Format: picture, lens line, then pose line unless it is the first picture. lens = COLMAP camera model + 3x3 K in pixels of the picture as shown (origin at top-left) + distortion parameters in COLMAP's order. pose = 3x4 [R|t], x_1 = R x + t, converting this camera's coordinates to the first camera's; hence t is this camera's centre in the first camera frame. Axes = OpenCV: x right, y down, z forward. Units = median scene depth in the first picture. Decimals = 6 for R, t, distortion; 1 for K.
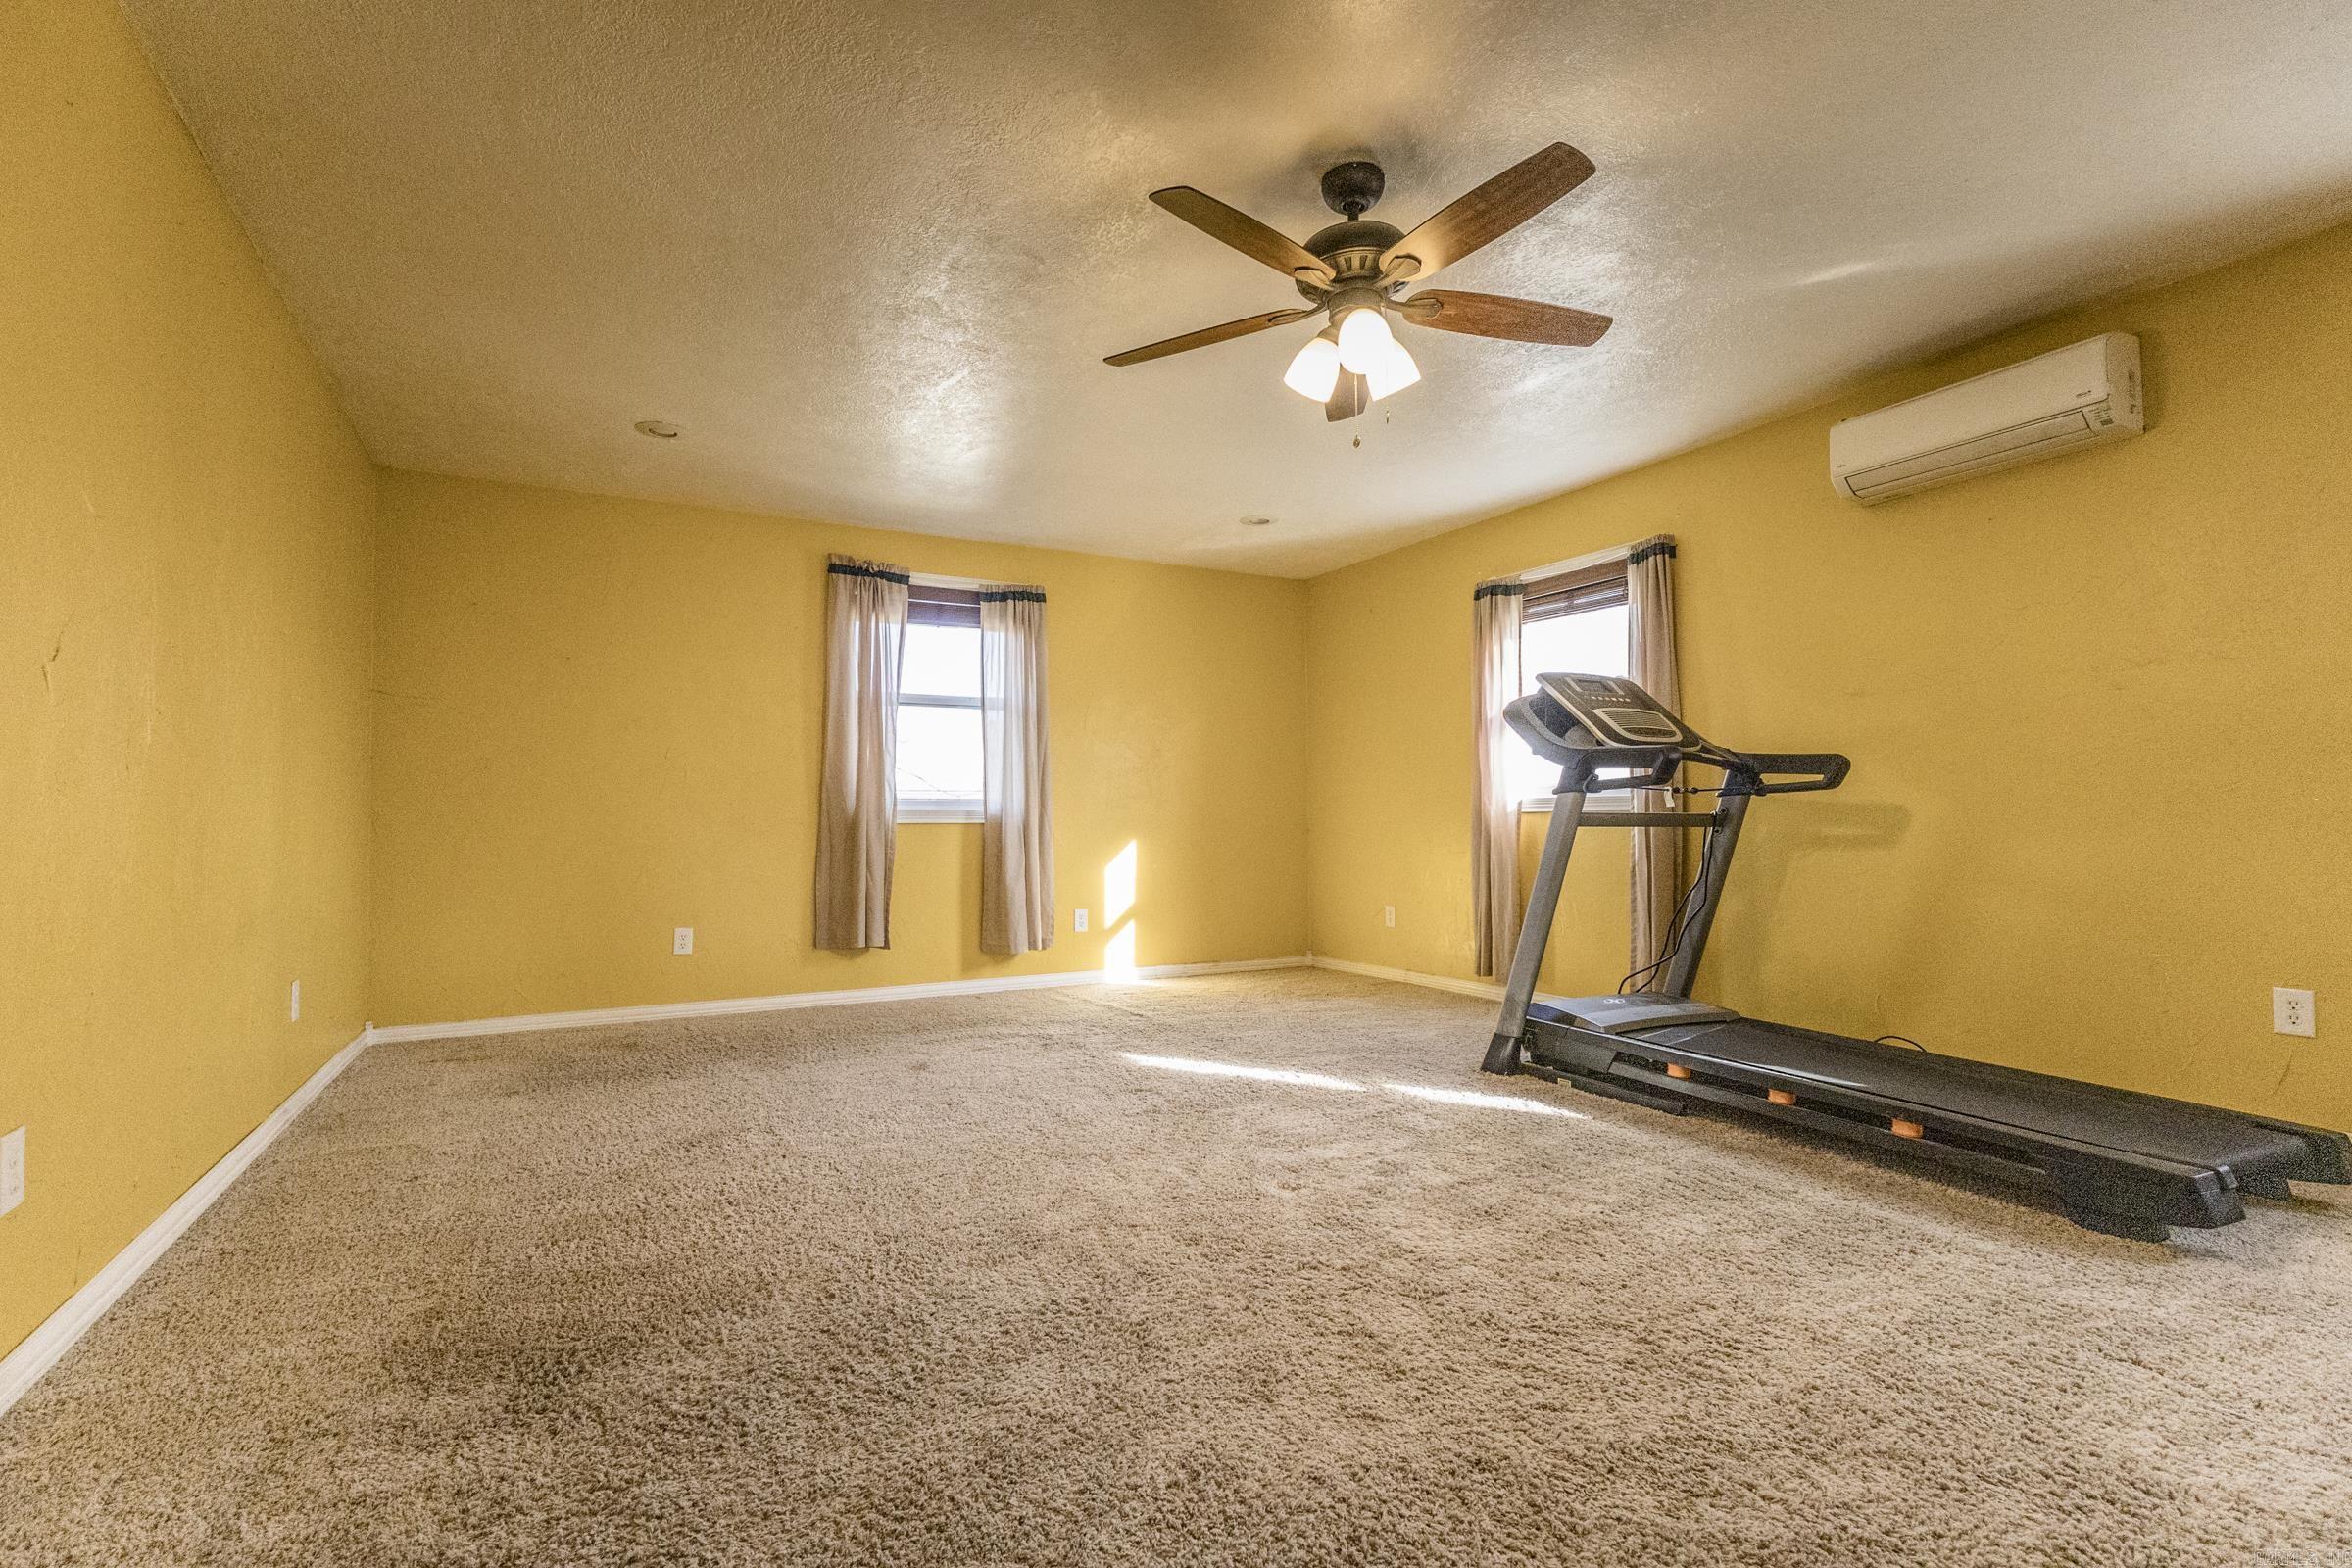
lens RADIAL K [[1073.7, 0, 1173.3], [0, 1073.7, 783.7], [0, 0, 1]] dist [0.002497, 0.000224]
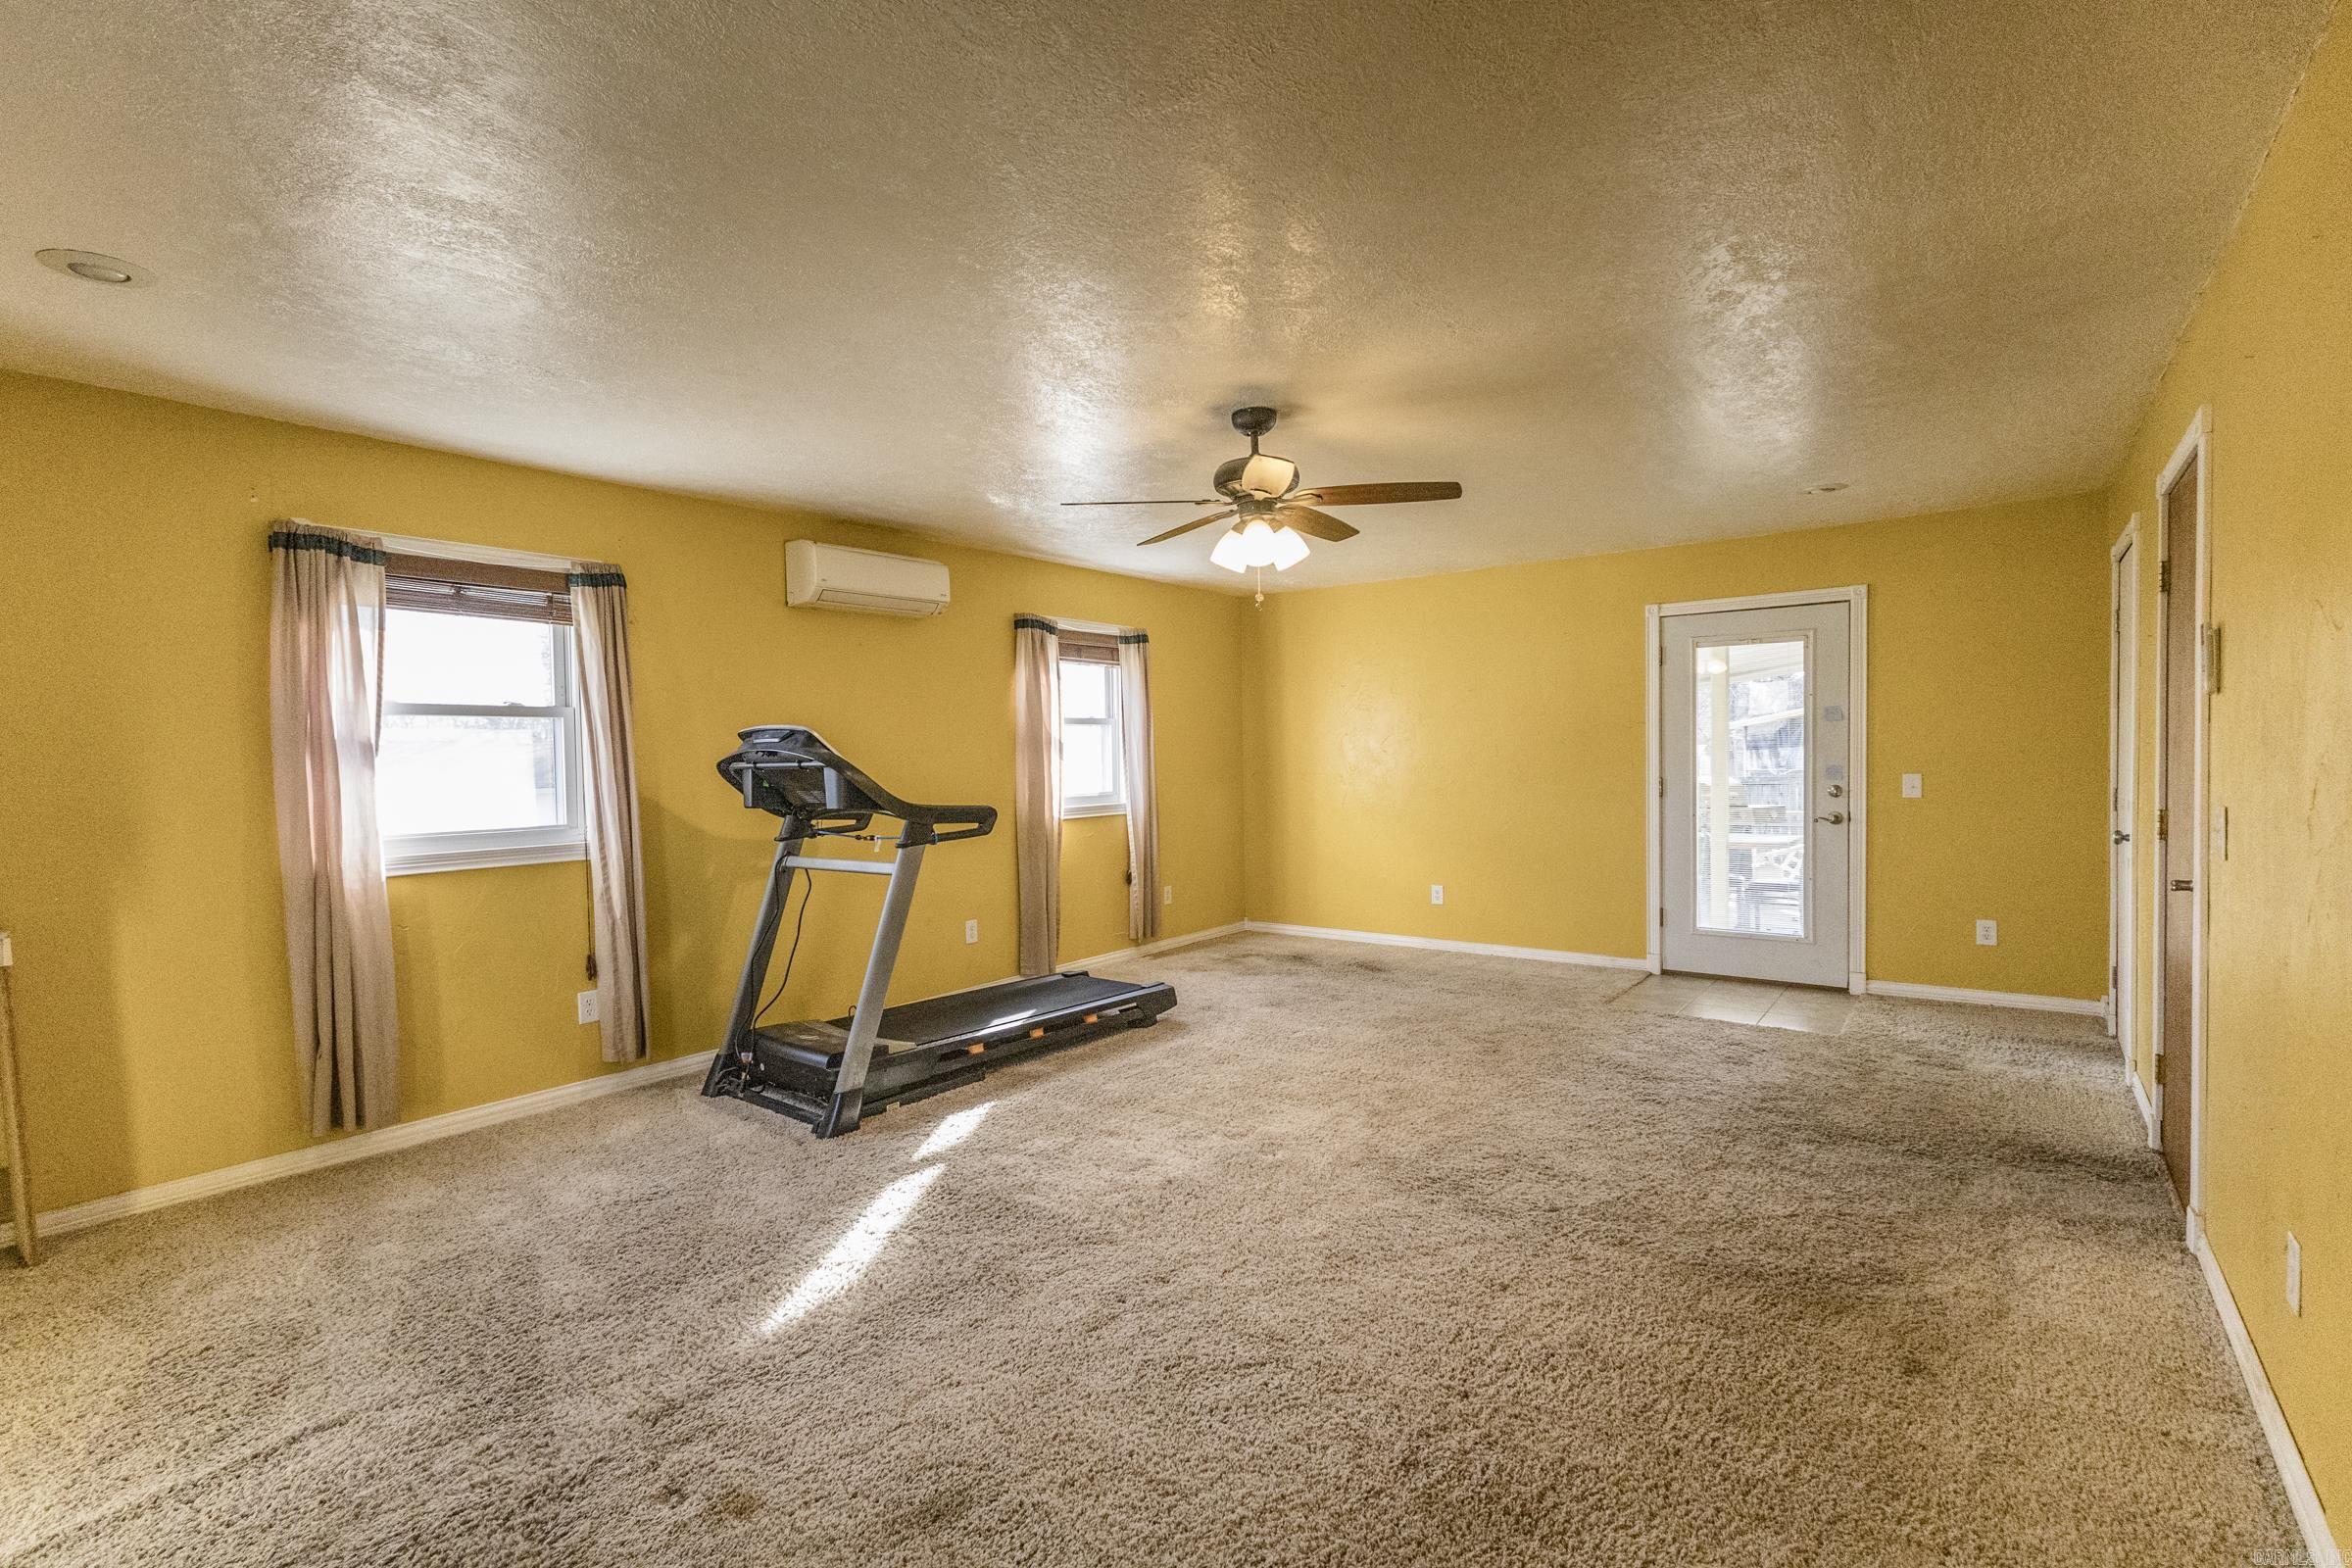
lens RADIAL K [[1073.7, 0, 1175.2], [0, 1073.7, 781.0], [0, 0, 1]] dist [0.002497, 0.000224]
pose [[-0.404295, -0.010345, 0.914570, -0.831553], [-0.015337, 0.999872, 0.004530, -0.075478], [-0.914500, -0.012195, -0.404402, 1.281568]]
